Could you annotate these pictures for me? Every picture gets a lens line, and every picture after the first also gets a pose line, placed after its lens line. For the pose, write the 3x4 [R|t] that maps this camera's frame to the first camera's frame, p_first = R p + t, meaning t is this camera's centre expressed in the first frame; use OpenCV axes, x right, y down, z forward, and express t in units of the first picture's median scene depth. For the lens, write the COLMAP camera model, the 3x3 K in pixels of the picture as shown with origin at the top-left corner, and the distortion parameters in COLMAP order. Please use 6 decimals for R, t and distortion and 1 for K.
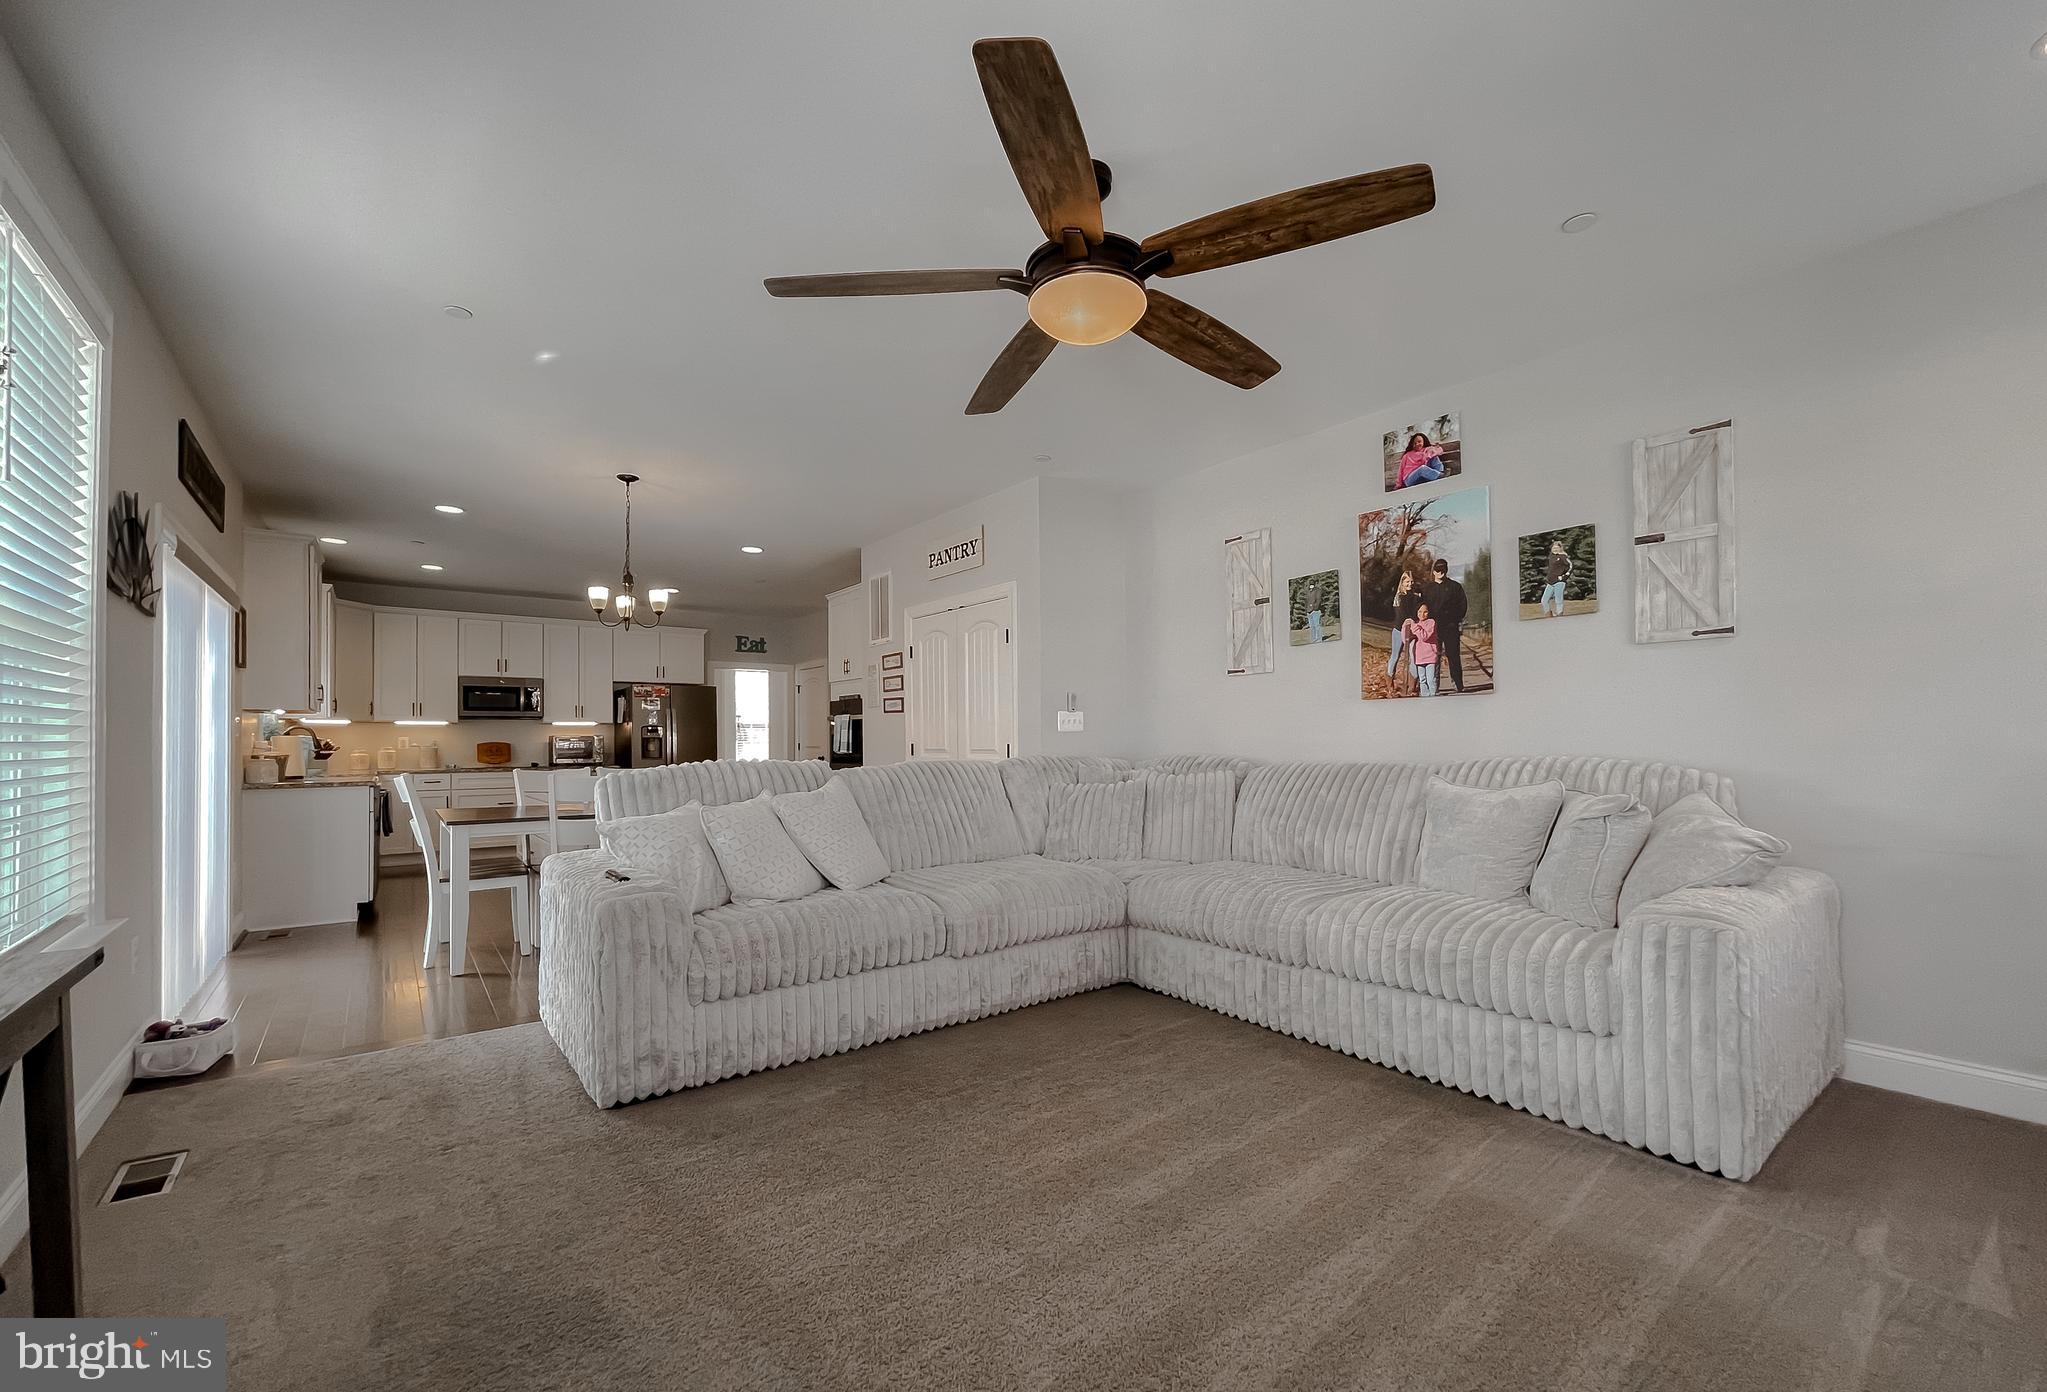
lens RADIAL K [[839.2, 0, 1062.2], [0, 839.2, 737.5], [0, 0, 1]] dist [0.002168, 0.000394]
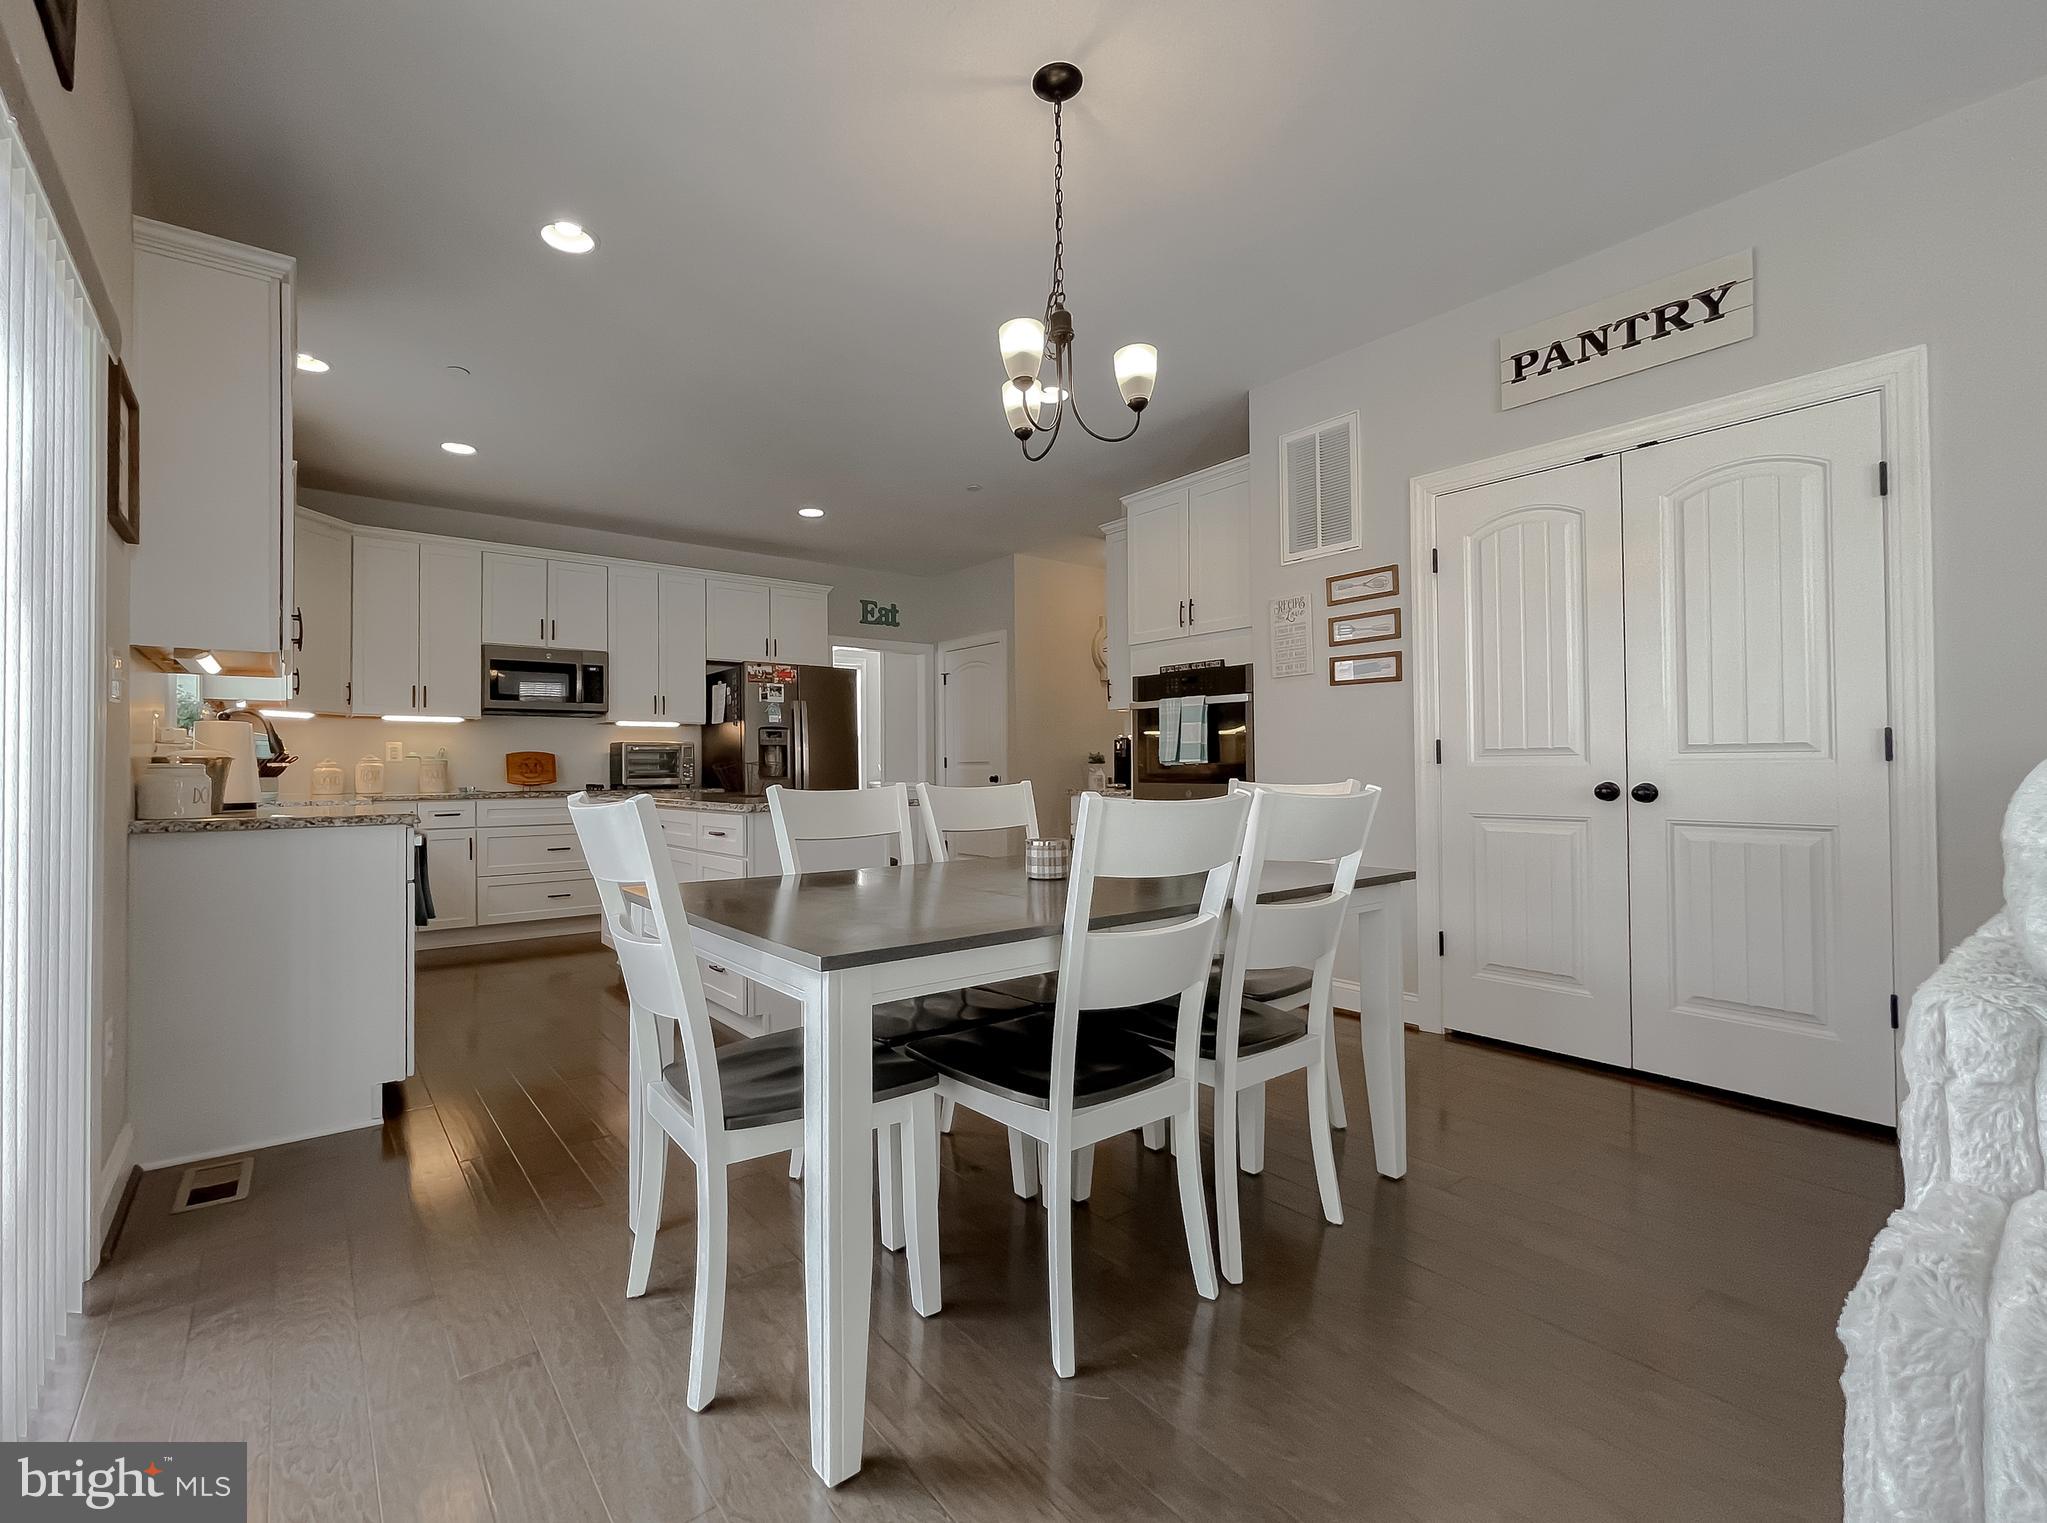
lens RADIAL K [[891.5, 0, 1012.5], [0, 891.5, 764.0], [0, 0, 1]] dist [0.002127, -0.000781]
pose [[1.000000, -0.000790, -0.000307, -0.535801], [0.000789, 0.999997, -0.002511, 0.028749], [0.000309, 0.002511, 0.999997, 0.557210]]
